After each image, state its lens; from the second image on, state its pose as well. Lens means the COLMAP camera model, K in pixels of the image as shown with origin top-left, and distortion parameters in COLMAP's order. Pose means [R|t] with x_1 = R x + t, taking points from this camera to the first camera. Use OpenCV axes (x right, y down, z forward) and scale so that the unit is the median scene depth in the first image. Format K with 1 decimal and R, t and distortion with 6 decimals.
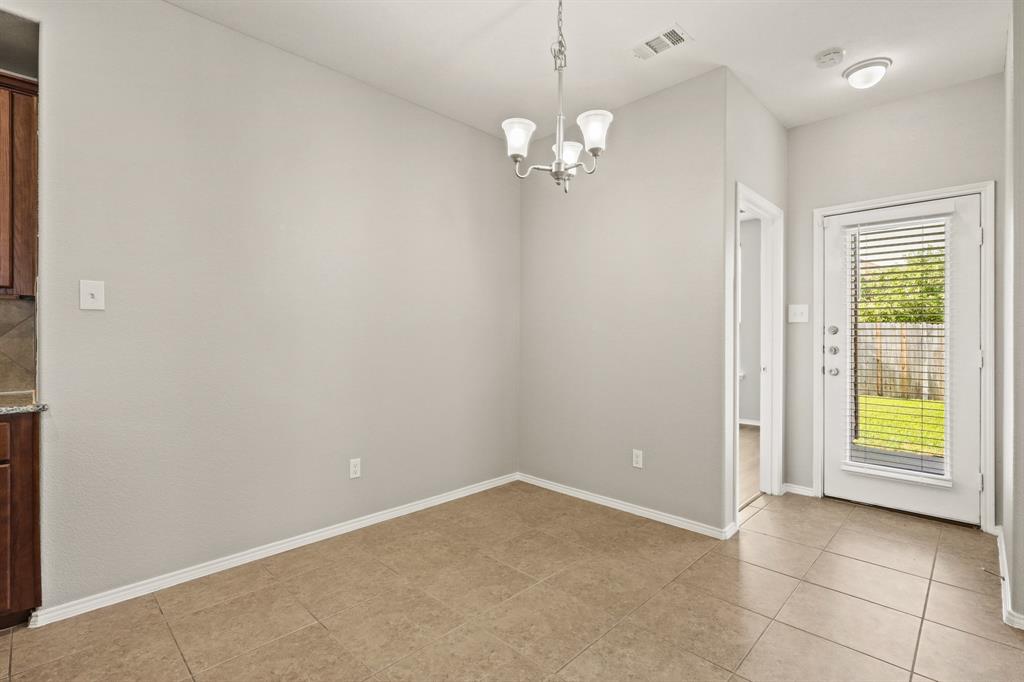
lens RADIAL K [[474.4, 0, 509.8], [0, 474.4, 339.5], [0, 0, 1]] dist [-0.000382, 0.000039]
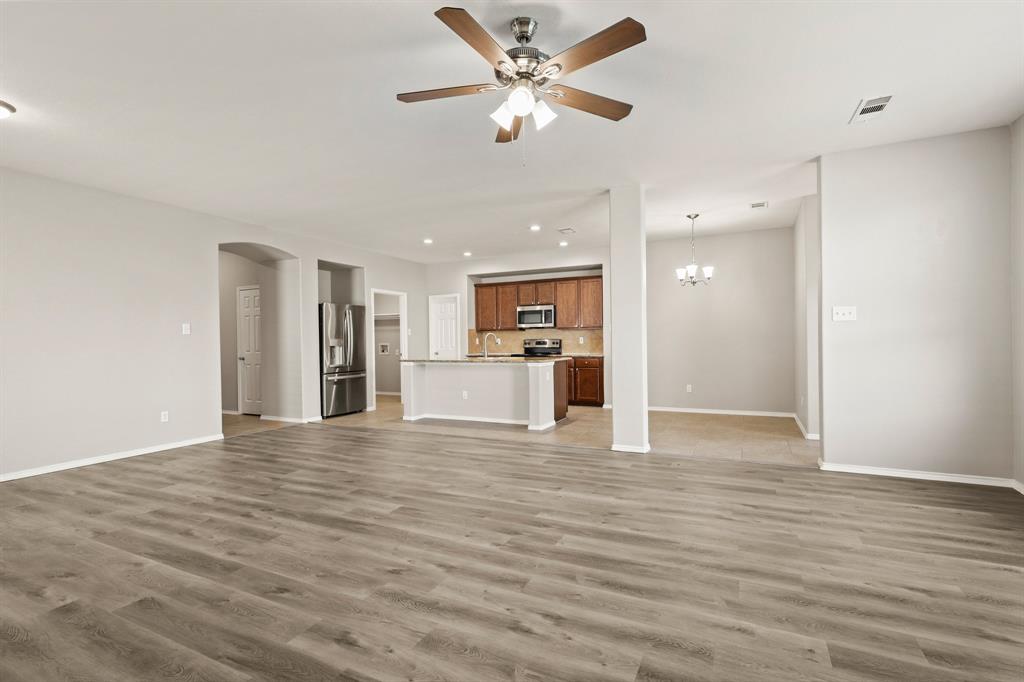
lens RADIAL K [[476.0, 0, 511.0], [0, 476.0, 345.6], [0, 0, 1]] dist [-0.004140, -0.000864]
pose [[0.315223, 0.002163, -0.949015, 1.919236], [0.011339, 0.999917, 0.006045, 0.012363], [0.948950, -0.012666, 0.315173, -0.769115]]
